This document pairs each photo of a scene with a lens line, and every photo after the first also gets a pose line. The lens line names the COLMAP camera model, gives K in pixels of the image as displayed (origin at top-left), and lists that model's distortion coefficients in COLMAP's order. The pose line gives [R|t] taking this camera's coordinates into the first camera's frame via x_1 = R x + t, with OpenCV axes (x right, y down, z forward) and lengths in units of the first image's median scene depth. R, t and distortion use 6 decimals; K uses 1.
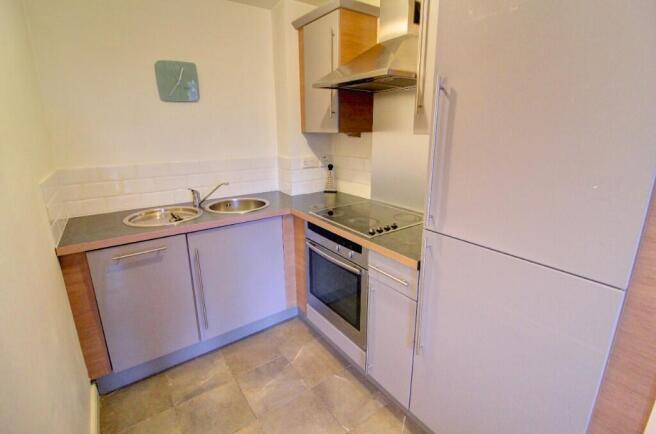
lens RADIAL K [[299.7, 0, 327.1], [0, 299.7, 205.5], [0, 0, 1]] dist [0.002408, -0.017834]
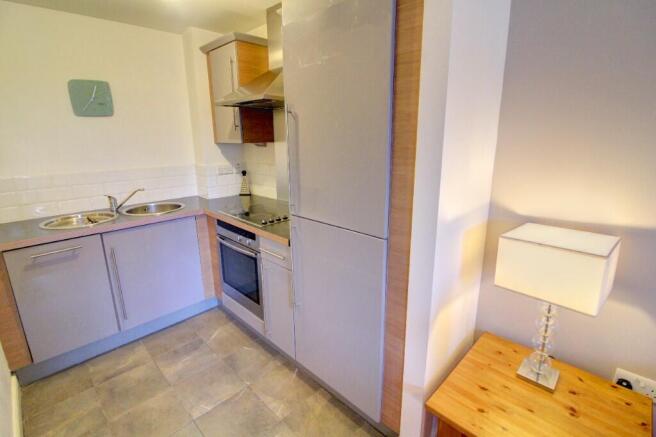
lens RADIAL K [[300.3, 0, 325.1], [0, 300.3, 207.8], [0, 0, 1]] dist [-0.003845, -0.011504]
pose [[0.985783, -0.043077, 0.162409, 0.164985], [0.046496, 0.998769, -0.017306, 0.049824], [-0.161464, 0.024611, 0.986572, -0.223370]]
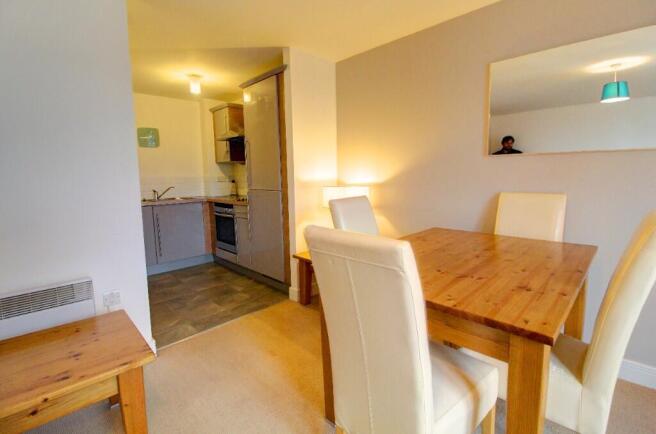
lens RADIAL K [[299.7, 0, 327.1], [0, 299.7, 205.5], [0, 0, 1]] dist [0.002408, -0.017834]
pose [[0.988202, -0.031021, 0.149979, 0.397673], [0.053467, 0.987536, -0.148035, 0.426358], [-0.143517, 0.154308, 0.977544, -1.135660]]
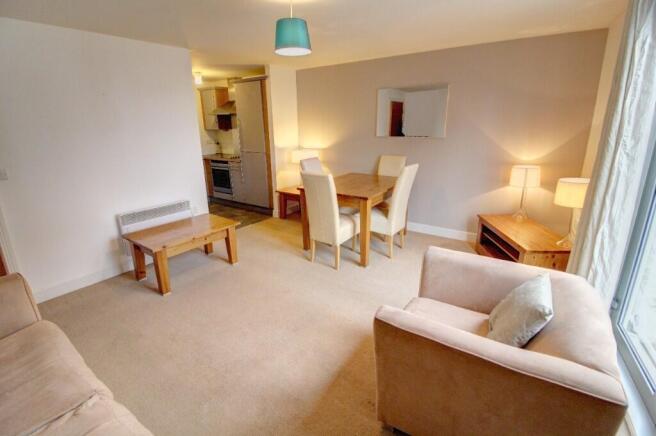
lens RADIAL K [[312.5, 0, 326.9], [0, 312.5, 205.5], [0, 0, 1]] dist [0.001988, 0.000045]
pose [[0.947296, -0.089927, 0.307480, 0.032602], [0.089123, 0.995881, 0.016686, 0.558876], [-0.307714, 0.011597, 0.951408, -2.296068]]
